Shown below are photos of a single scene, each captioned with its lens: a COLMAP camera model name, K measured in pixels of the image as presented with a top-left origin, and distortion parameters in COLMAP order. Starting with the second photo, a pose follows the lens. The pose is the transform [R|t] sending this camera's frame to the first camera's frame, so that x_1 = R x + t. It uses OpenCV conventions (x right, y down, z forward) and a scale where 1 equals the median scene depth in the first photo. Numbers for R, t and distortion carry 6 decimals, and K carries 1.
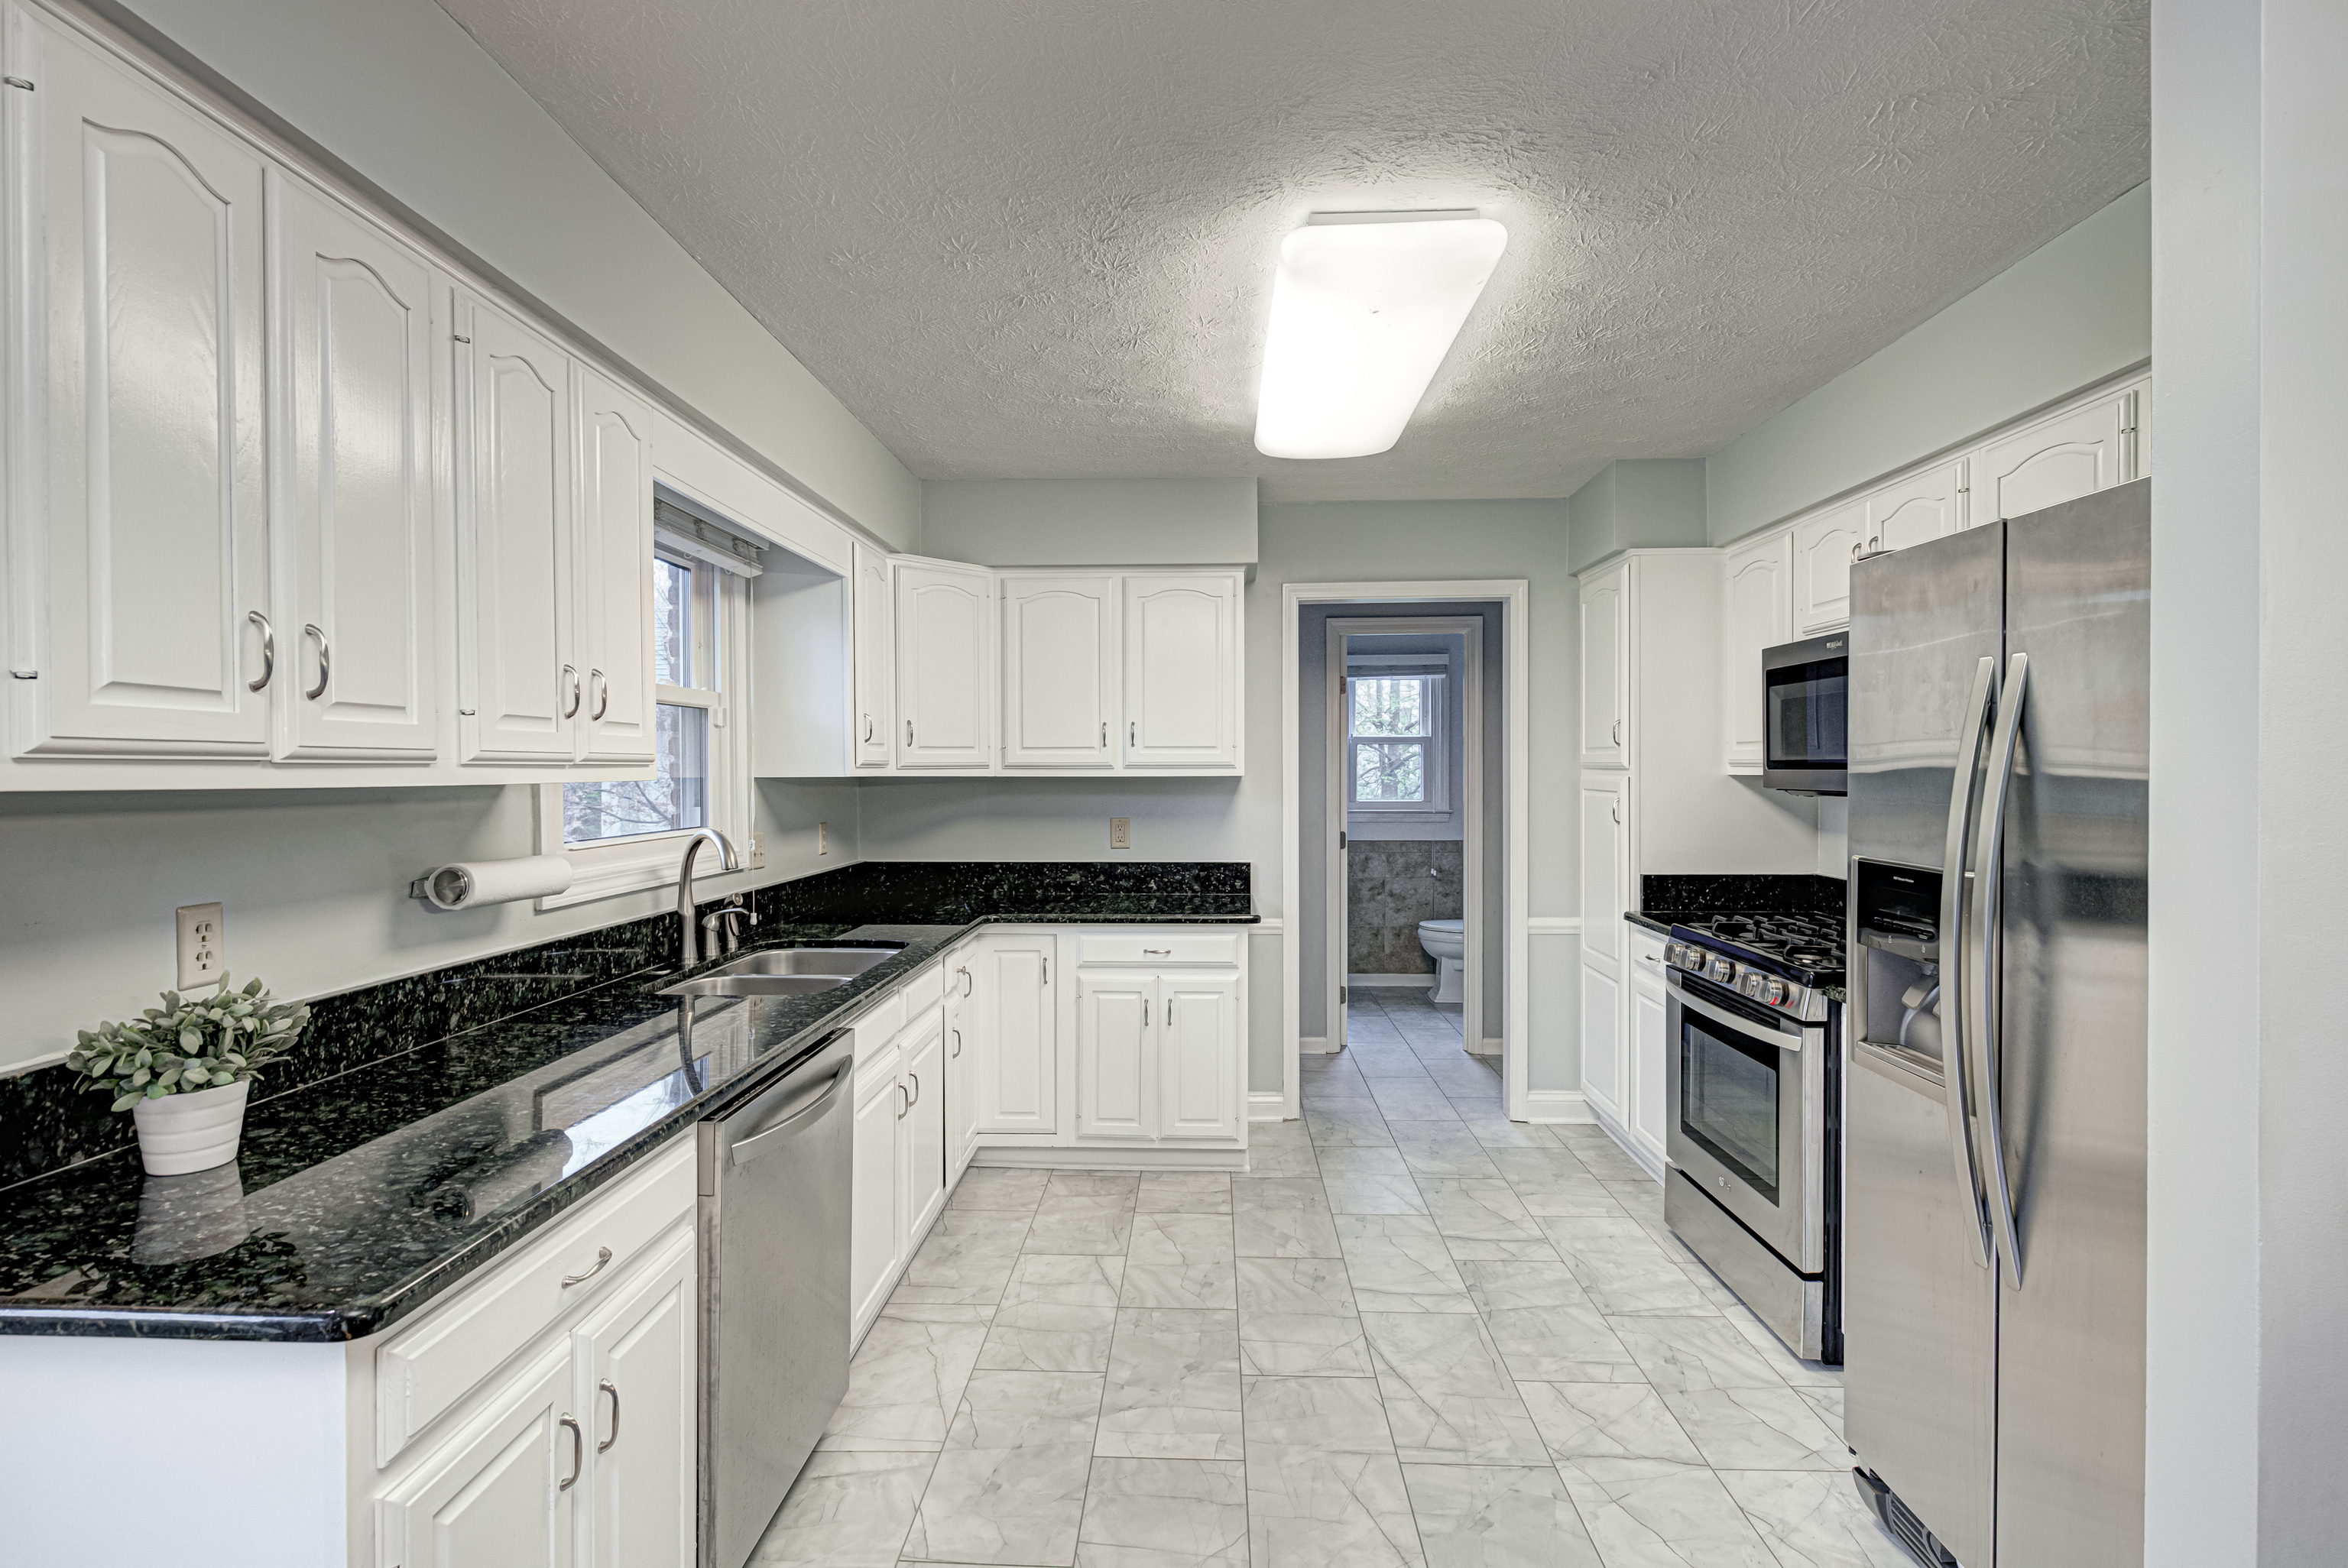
lens RADIAL K [[1104.6, 0, 1168.5], [0, 1104.6, 779.3], [0, 0, 1]] dist [0.005362, -0.000860]
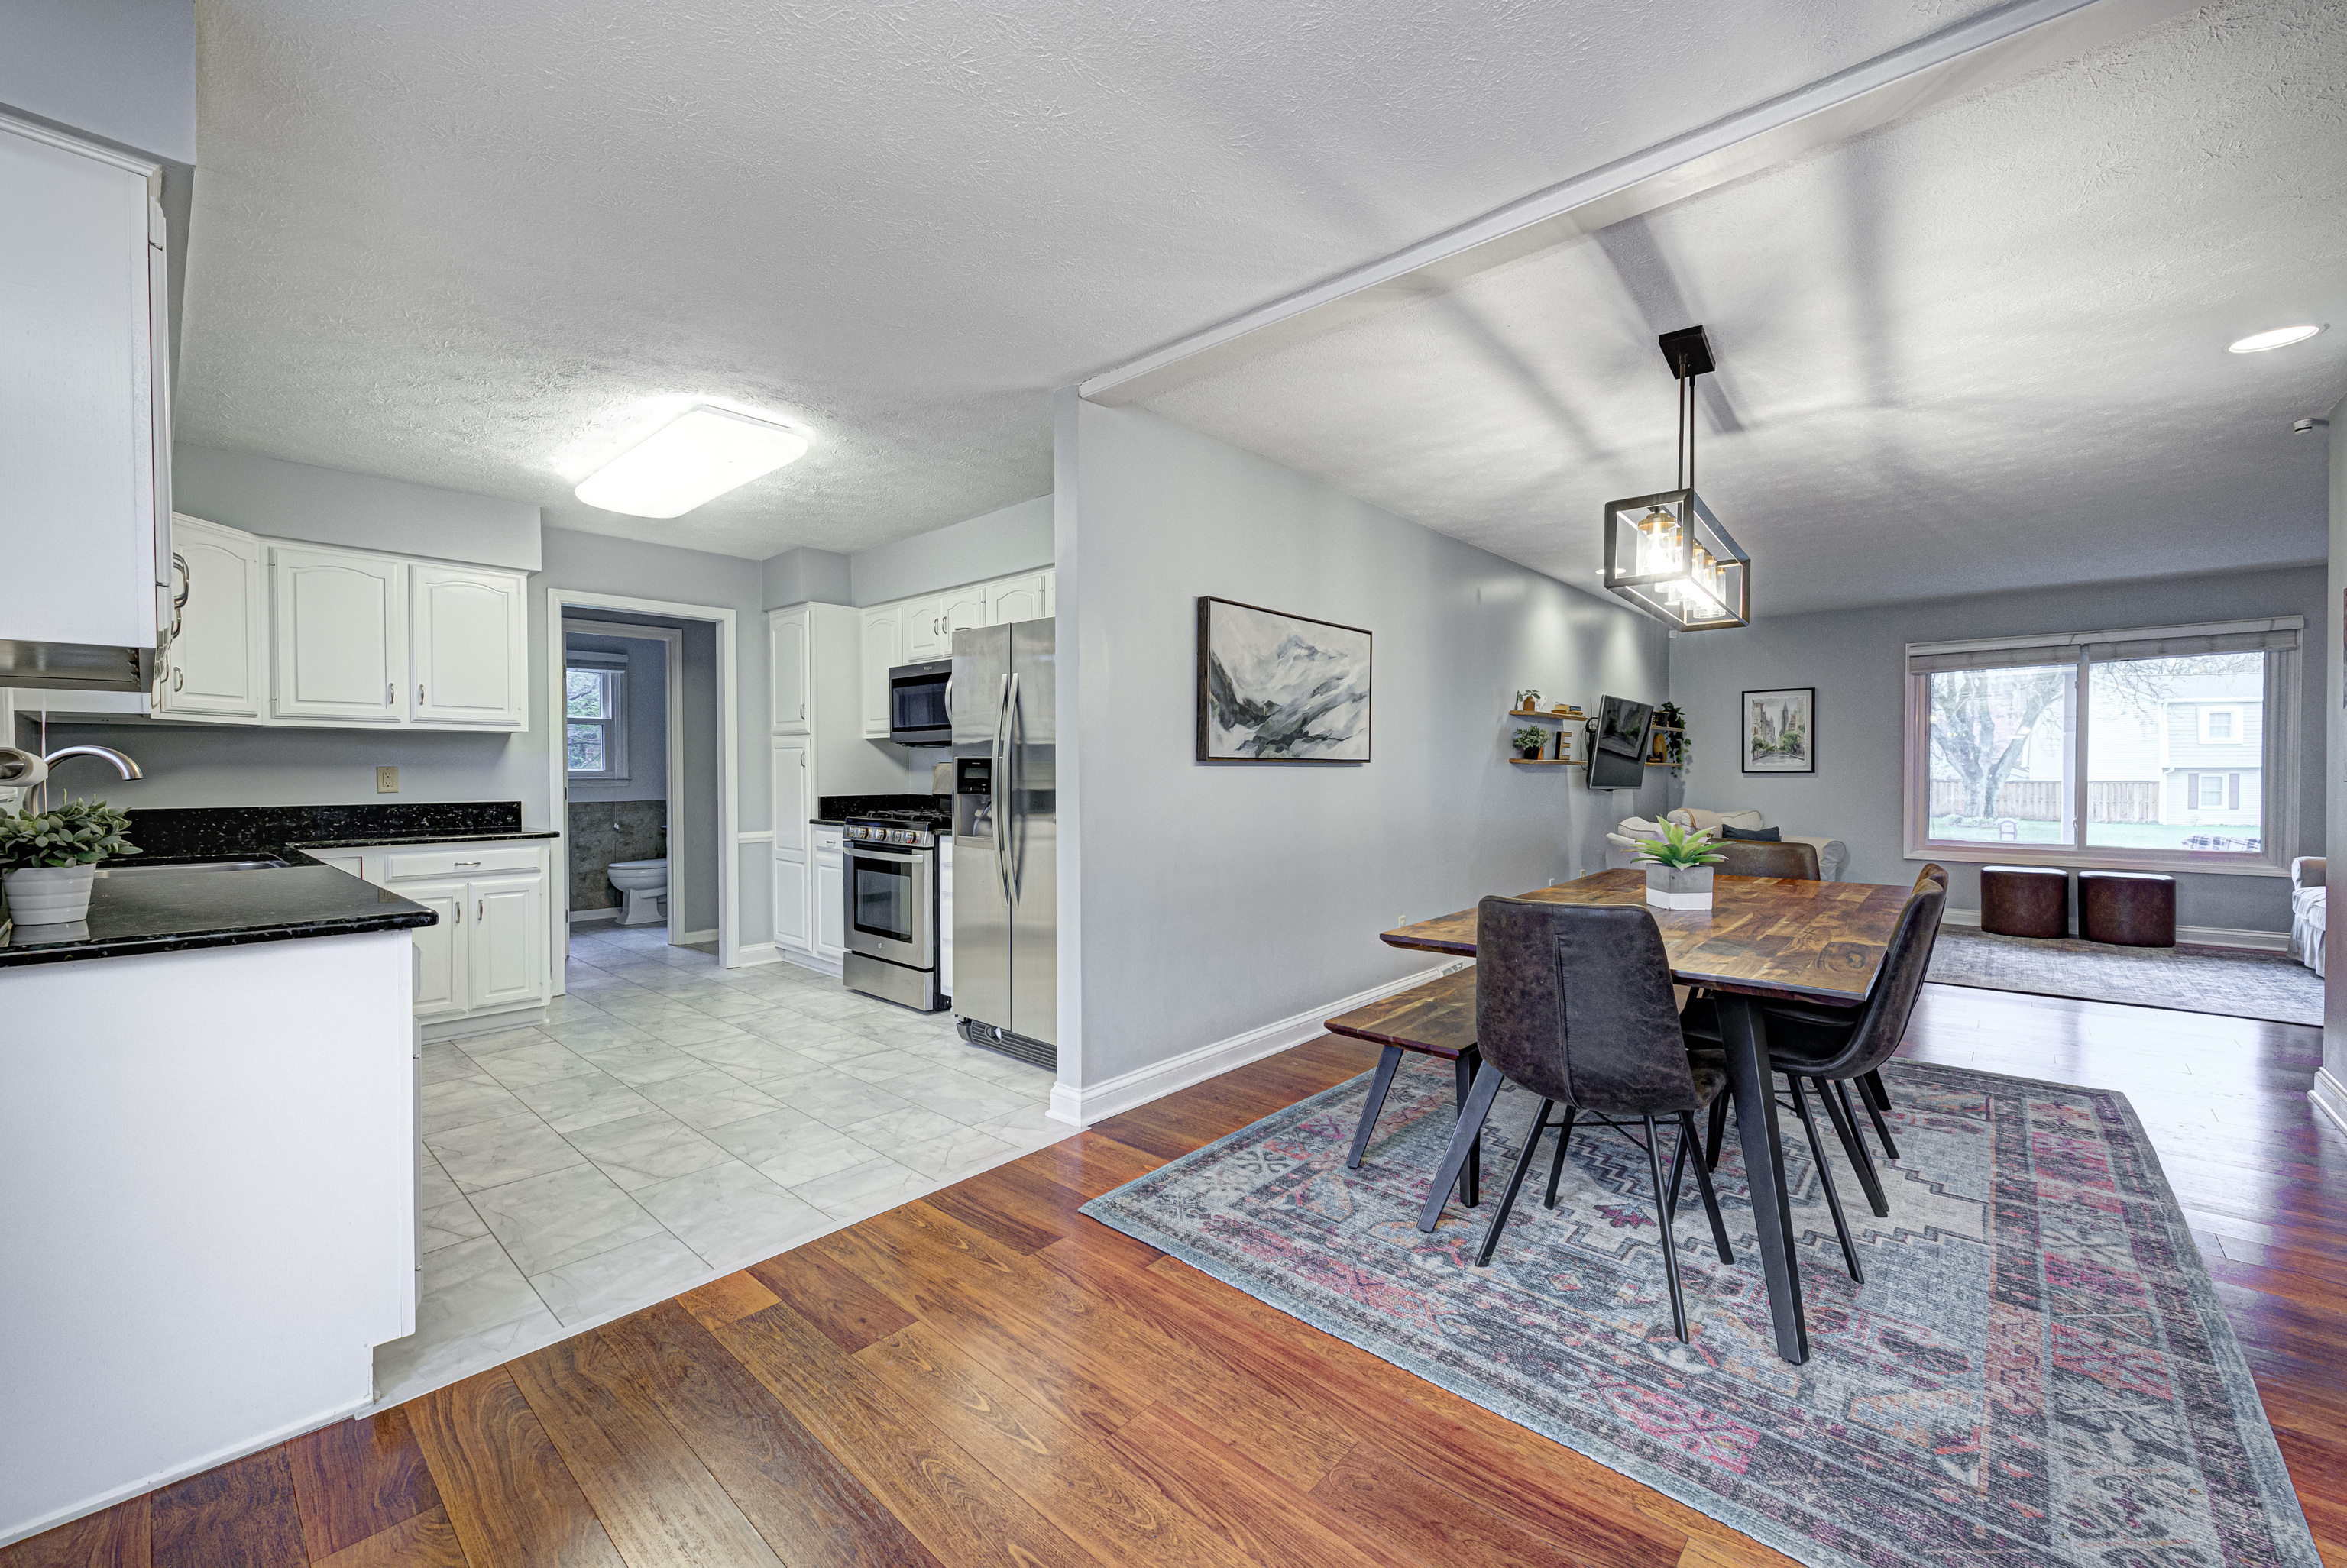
lens RADIAL K [[929.2, 0, 1174.5], [0, 929.2, 784.6], [0, 0, 1]] dist [0.003620, -0.003462]
pose [[0.640246, -0.010039, 0.768104, -0.340726], [0.007180, 0.999949, 0.007085, 0.067310], [-0.768136, 0.000979, 0.640286, -0.350684]]
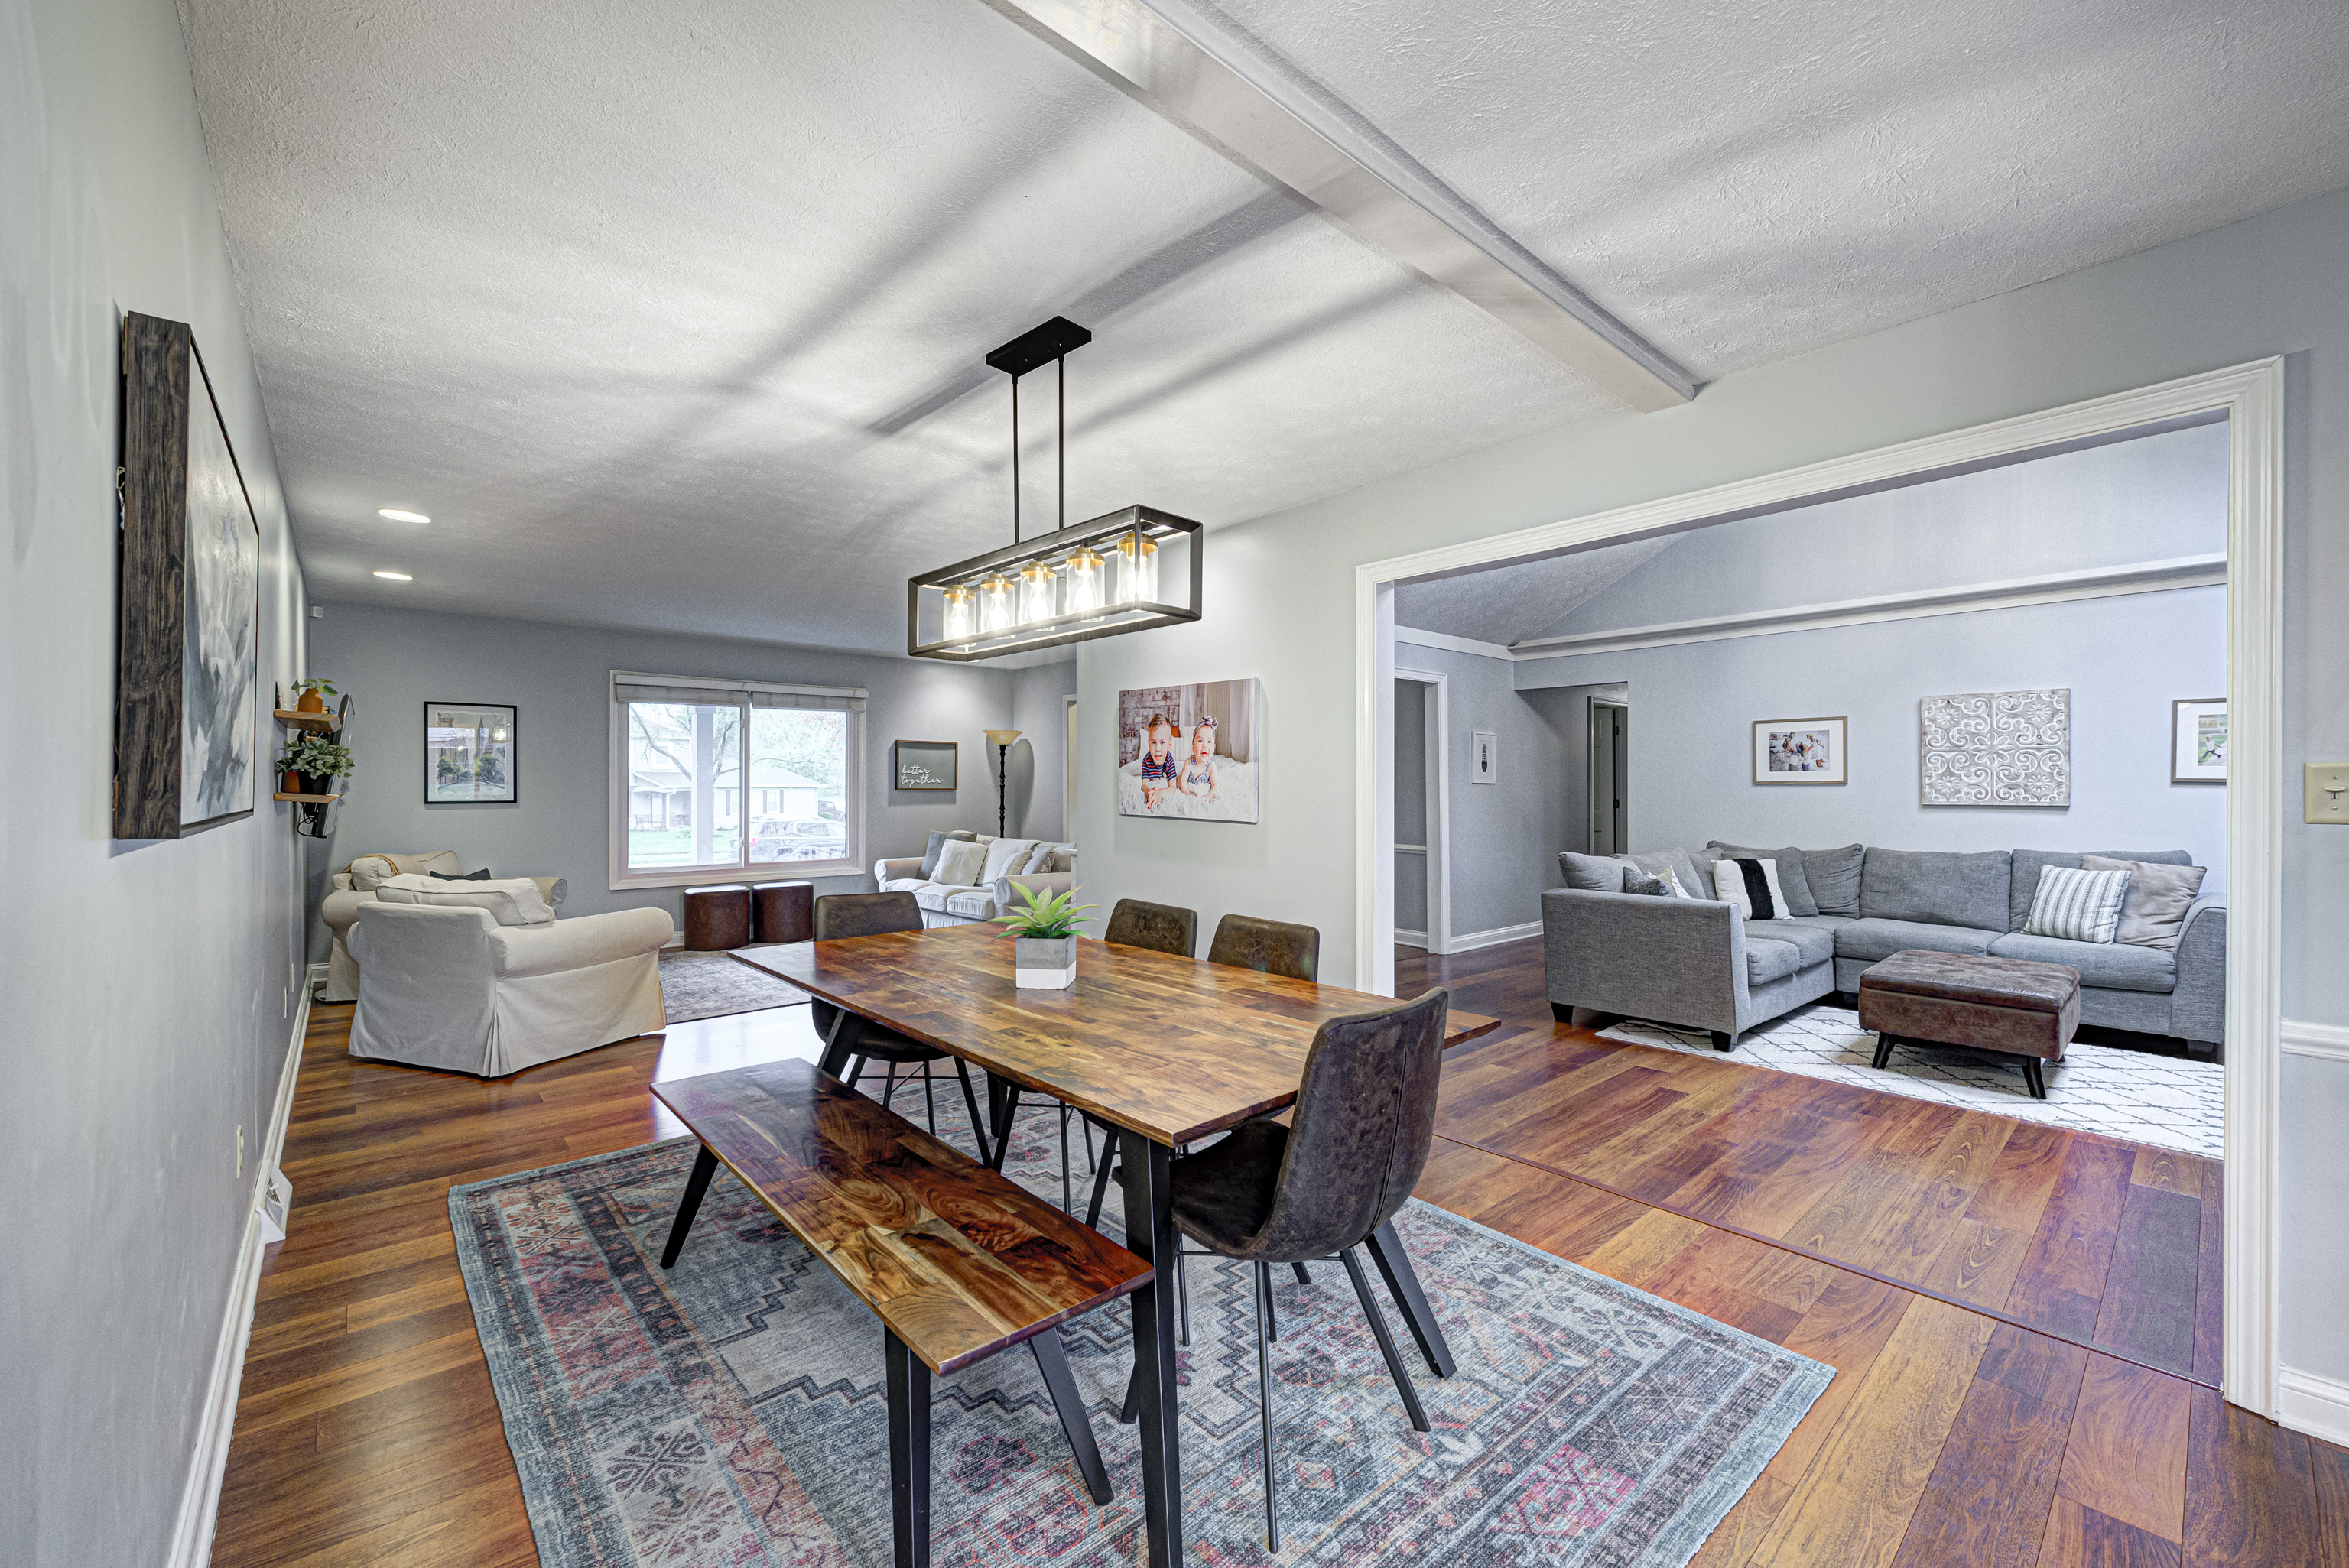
lens RADIAL K [[930.1, 0, 1175.8], [0, 930.1, 785.6], [0, 0, 1]] dist [0.003620, -0.003462]
pose [[-0.690940, 0.001725, 0.722910, -0.014387], [0.006955, 0.999967, 0.004262, 0.031666], [-0.722879, 0.007973, -0.690929, 0.238905]]
